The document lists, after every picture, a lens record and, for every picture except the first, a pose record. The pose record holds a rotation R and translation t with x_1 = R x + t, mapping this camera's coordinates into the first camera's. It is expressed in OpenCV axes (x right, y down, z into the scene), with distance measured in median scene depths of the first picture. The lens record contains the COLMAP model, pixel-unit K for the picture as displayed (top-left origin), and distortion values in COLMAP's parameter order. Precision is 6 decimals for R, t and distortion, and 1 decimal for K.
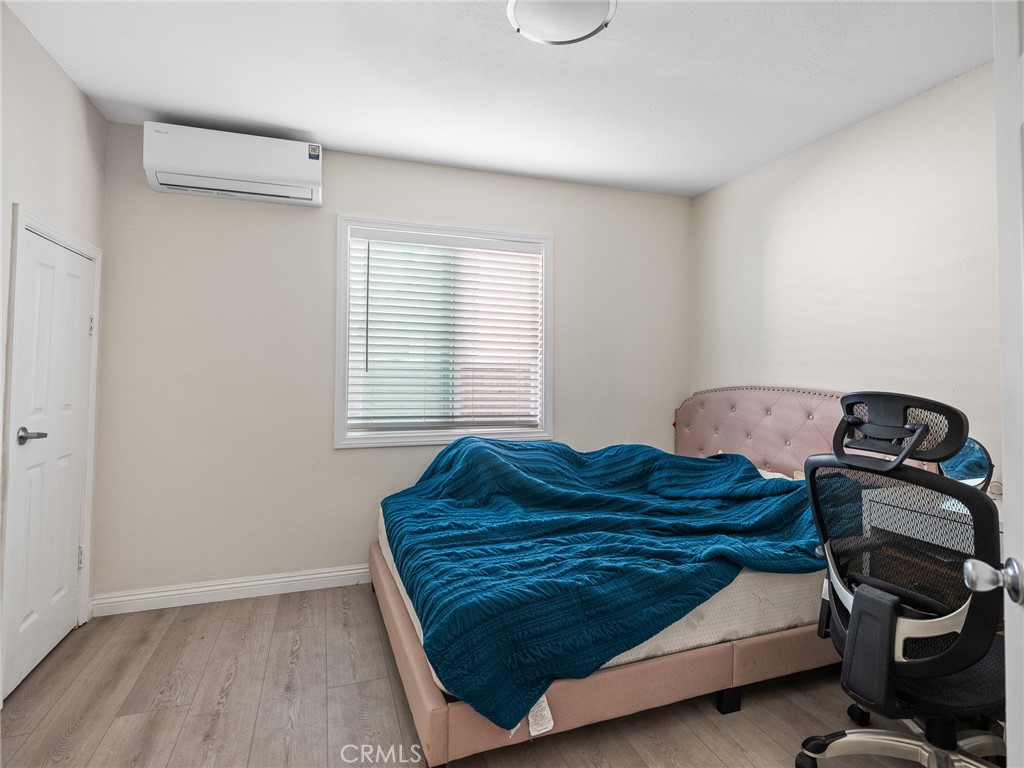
lens RADIAL K [[508.2, 0, 511.4], [0, 508.2, 386.9], [0, 0, 1]] dist [0.003101, 0.000102]
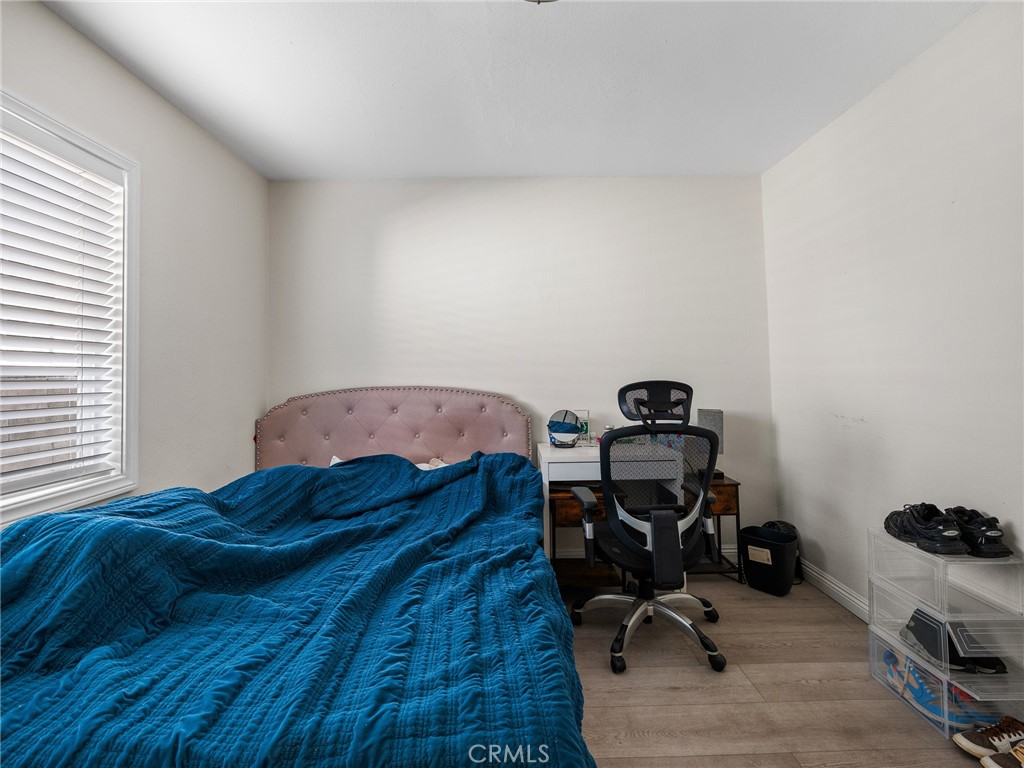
lens RADIAL K [[480.5, 0, 512.6], [0, 480.5, 375.4], [0, 0, 1]] dist [0.000660, -0.000407]
pose [[0.354545, -0.025372, 0.934695, -0.349273], [0.052849, 0.998578, 0.007059, -0.017147], [-0.933544, 0.046895, 0.355381, 0.403244]]
